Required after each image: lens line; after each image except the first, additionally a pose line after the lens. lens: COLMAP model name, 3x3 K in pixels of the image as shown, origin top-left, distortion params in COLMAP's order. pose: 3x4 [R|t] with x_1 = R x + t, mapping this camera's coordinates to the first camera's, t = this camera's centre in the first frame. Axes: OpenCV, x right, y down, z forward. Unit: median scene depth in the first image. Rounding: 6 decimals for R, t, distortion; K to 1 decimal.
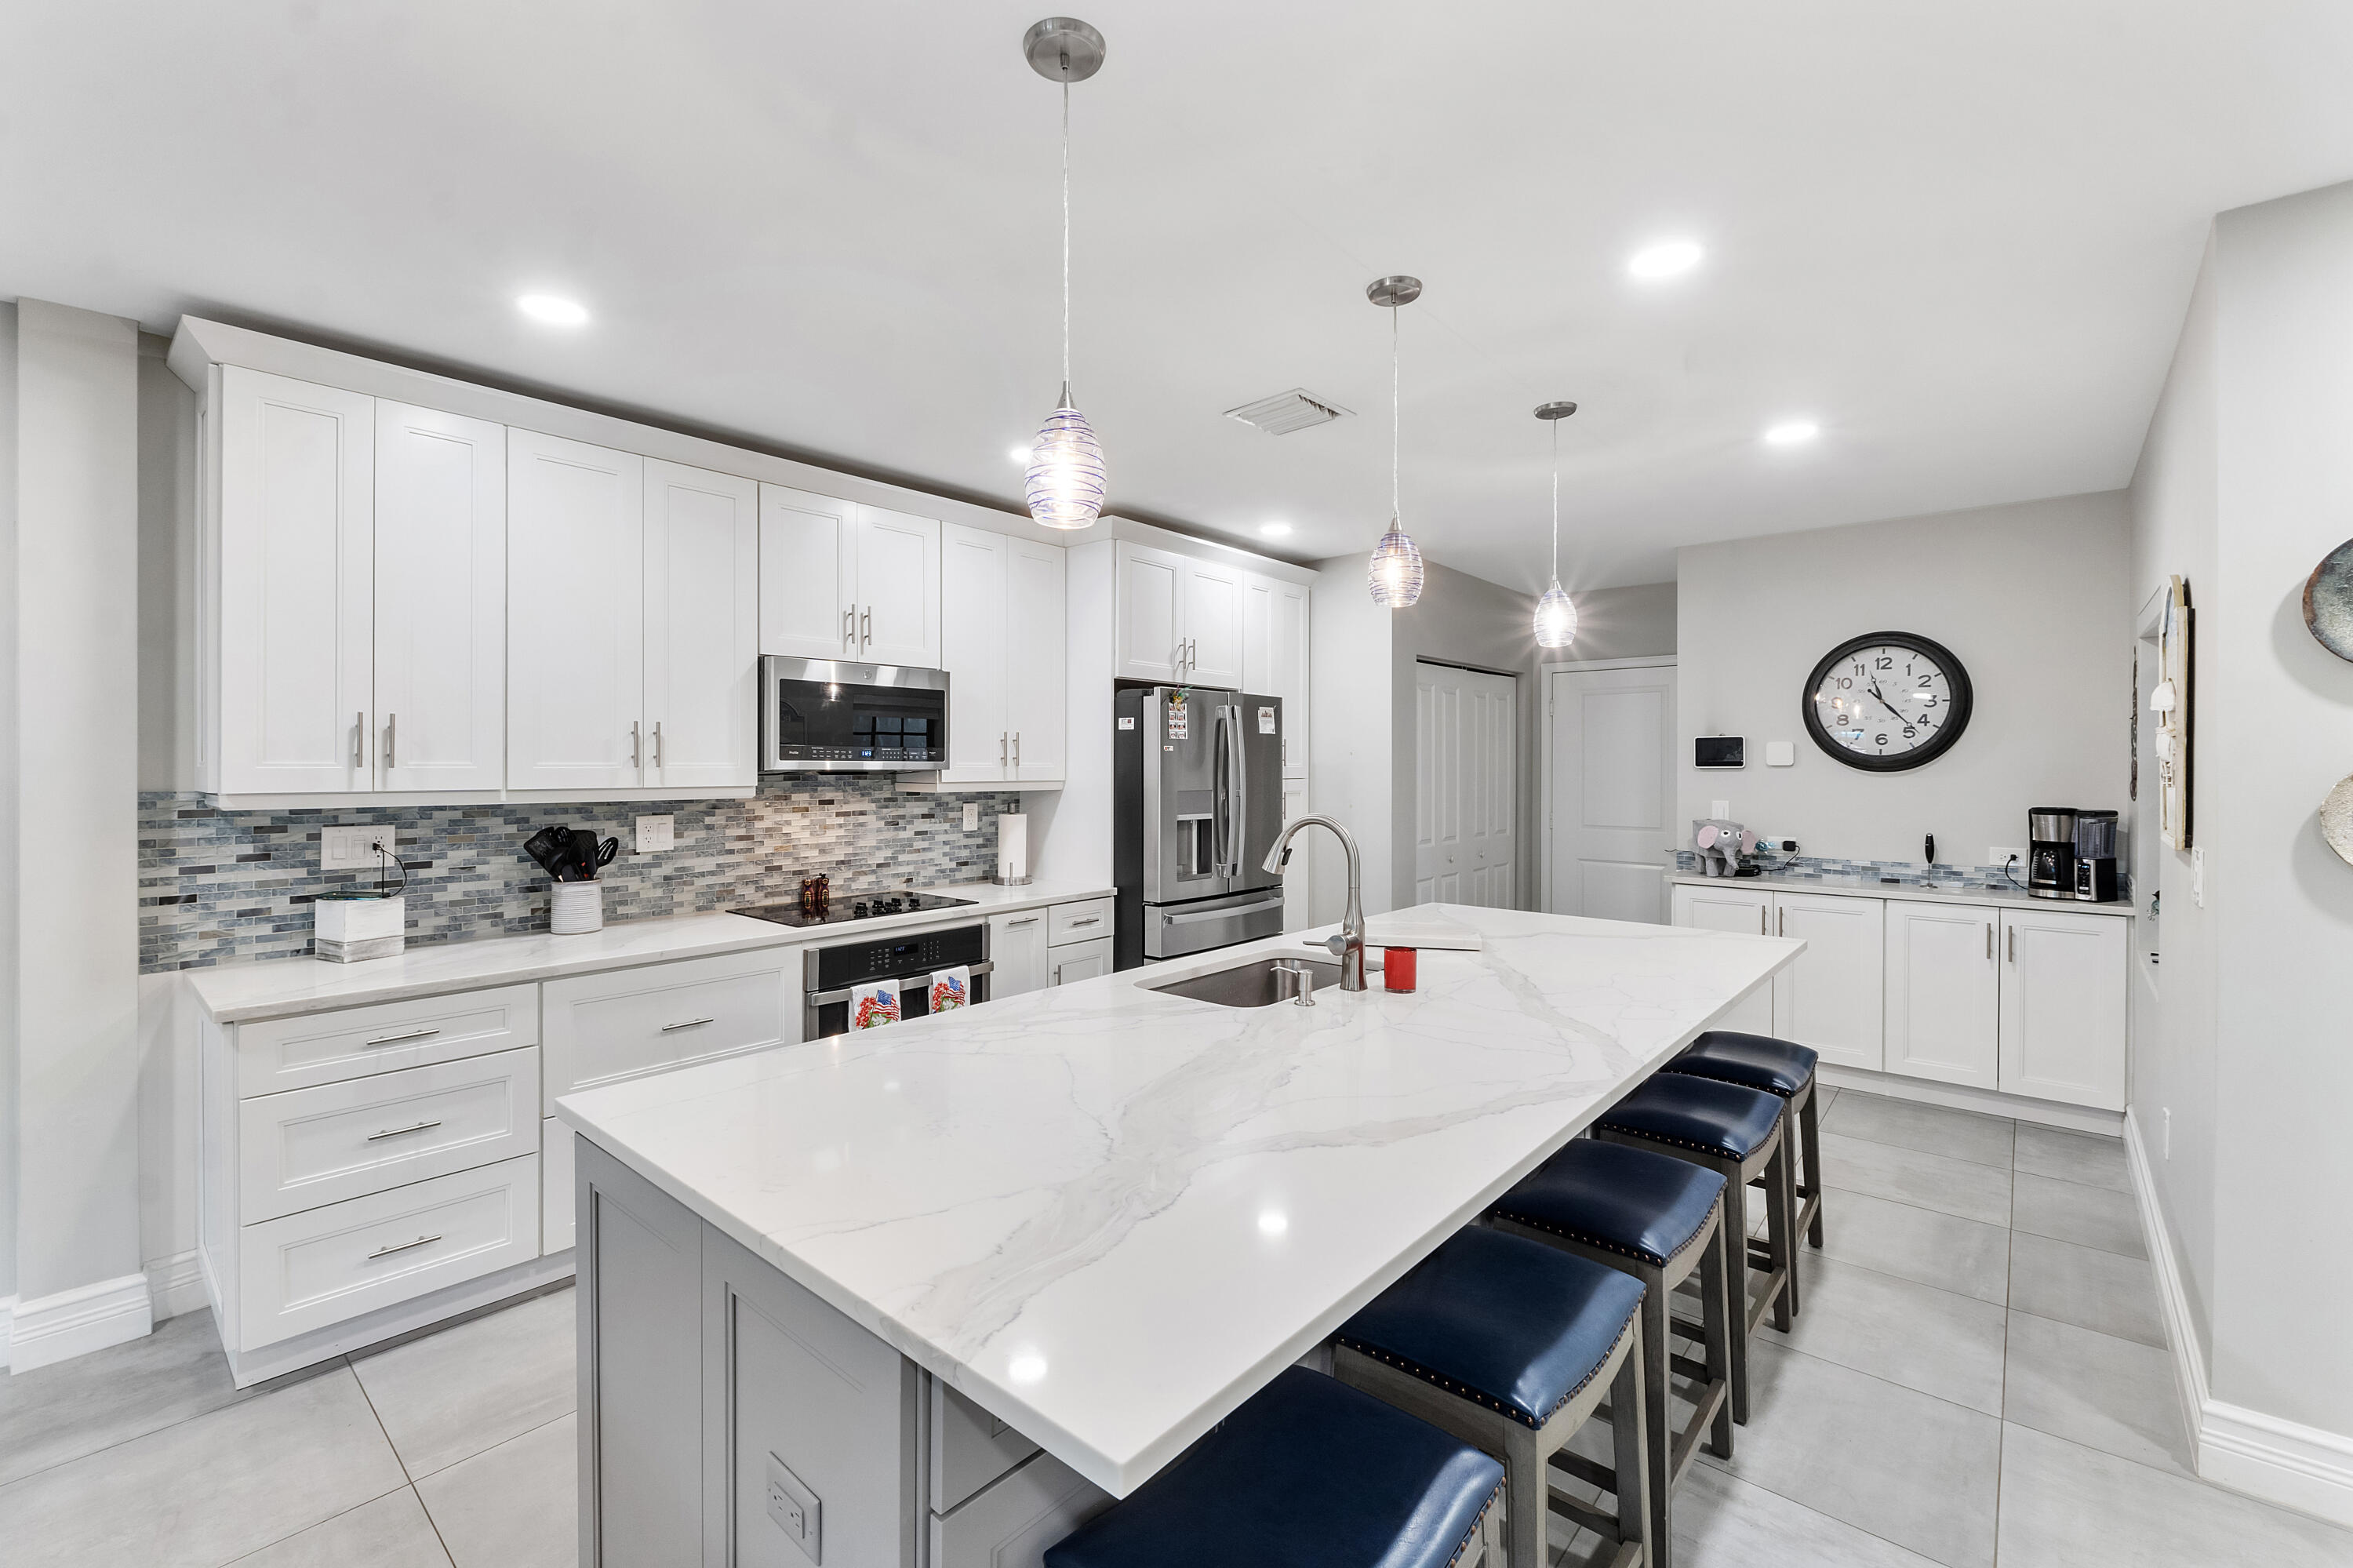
lens RADIAL K [[998.4, 0, 1184.9], [0, 998.4, 776.9], [0, 0, 1]] dist [-0.012417, 0.000748]
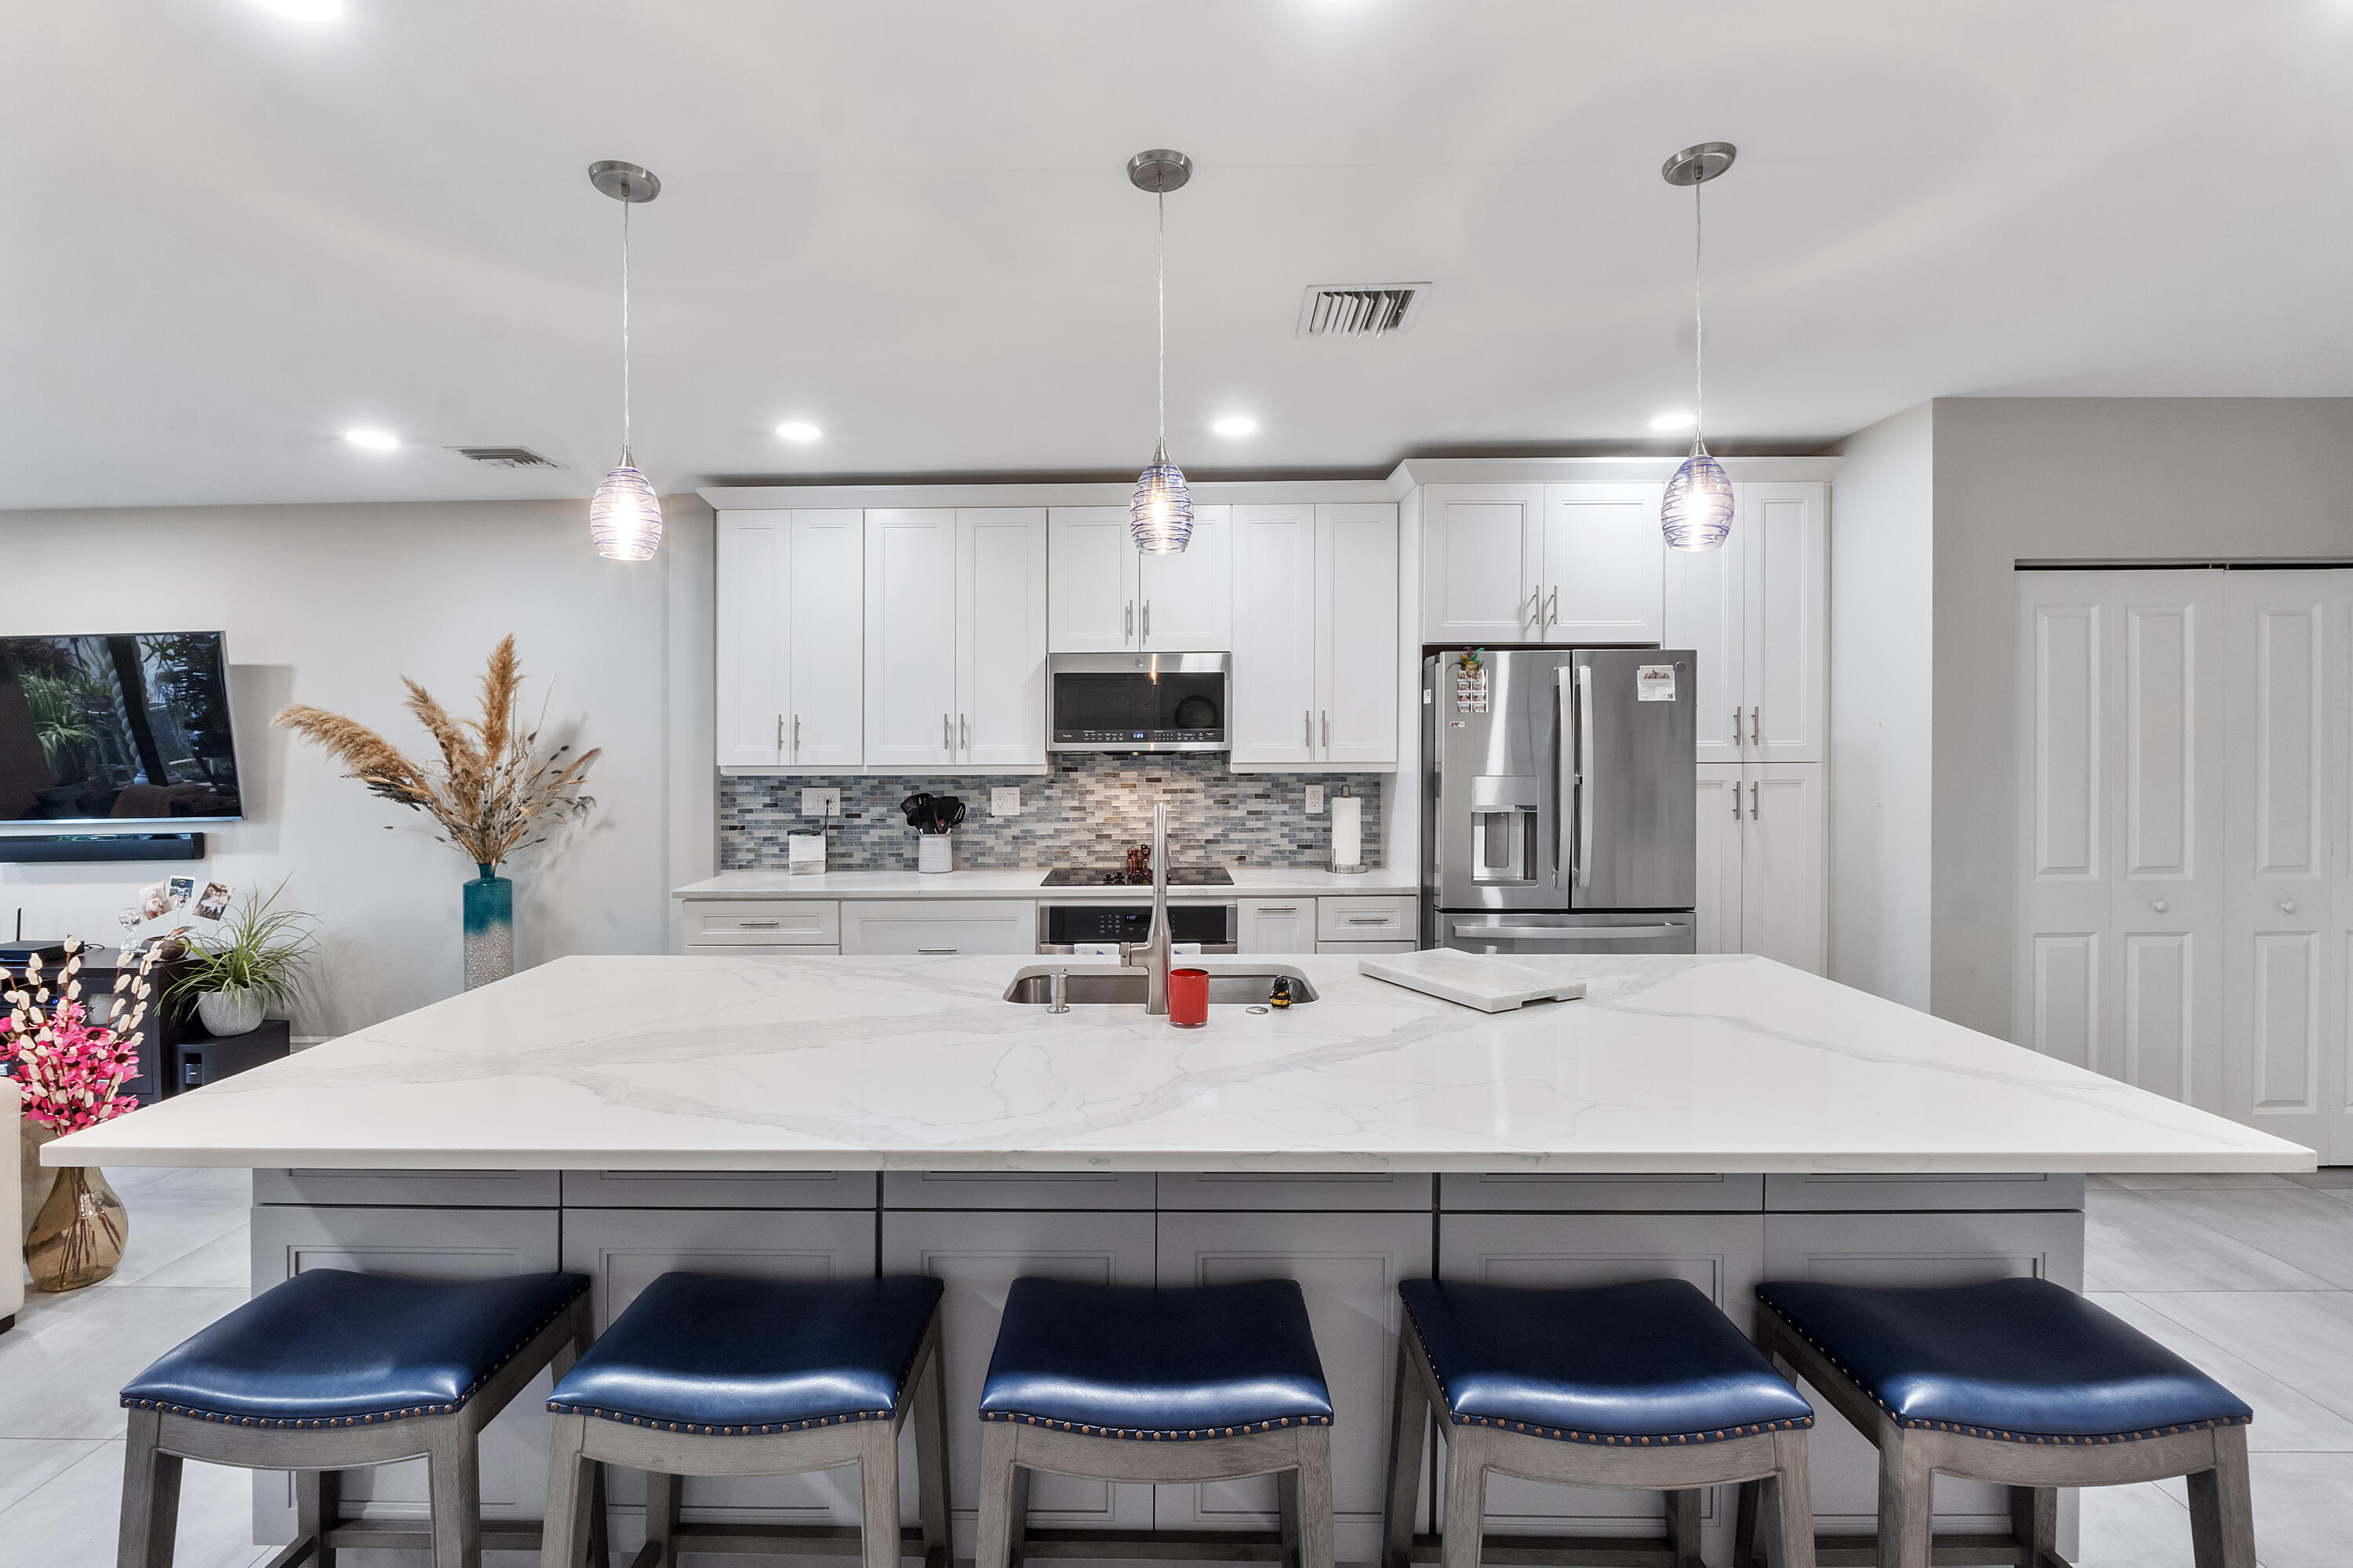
lens RADIAL K [[998.4, 0, 1138.6], [0, 998.4, 749.3], [0, 0, 1]] dist [-0.012417, 0.000748]
pose [[0.644170, -0.001788, -0.764880, 0.469065], [-0.004097, 0.999975, -0.005787, -0.002194], [0.764871, 0.006861, 0.644146, 0.270162]]
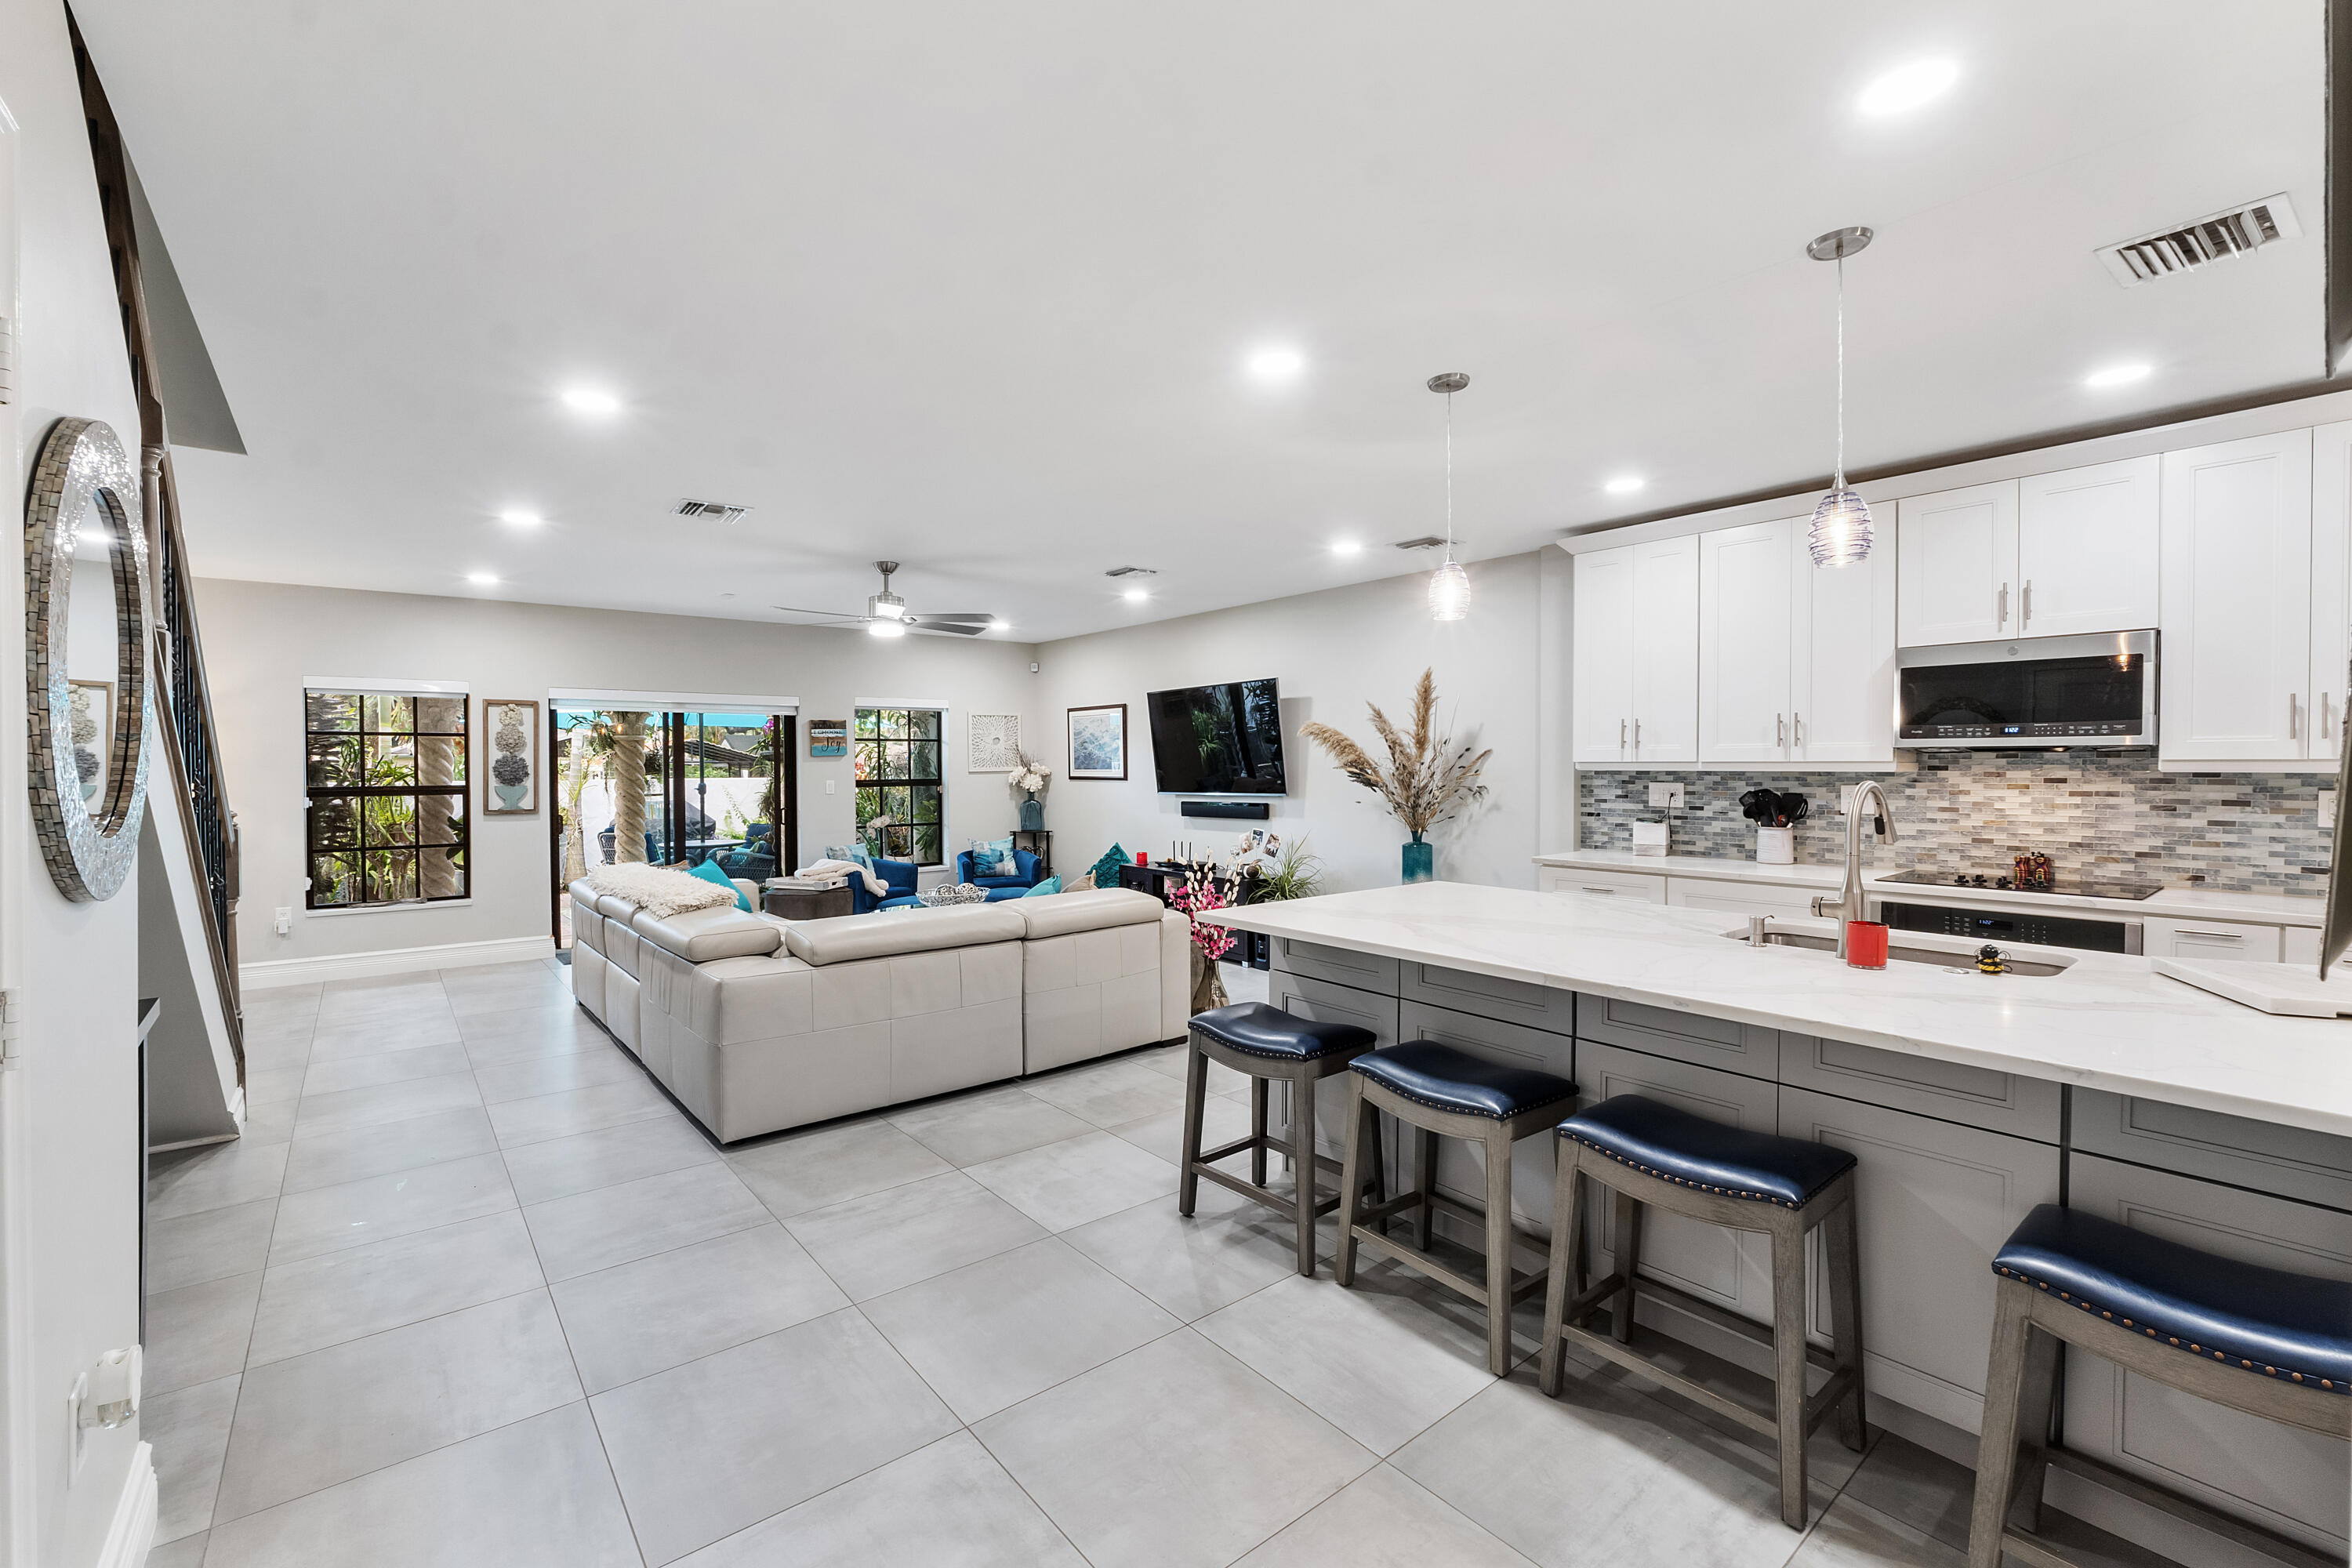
lens RADIAL K [[997.9, 0, 1132.6], [0, 997.9, 773.4], [0, 0, 1]] dist [-0.012417, 0.000748]
pose [[-0.205101, 0.008366, -0.978705, 0.757792], [-0.011215, 0.999878, 0.010897, 0.017786], [0.978677, 0.013211, -0.204982, 0.310736]]
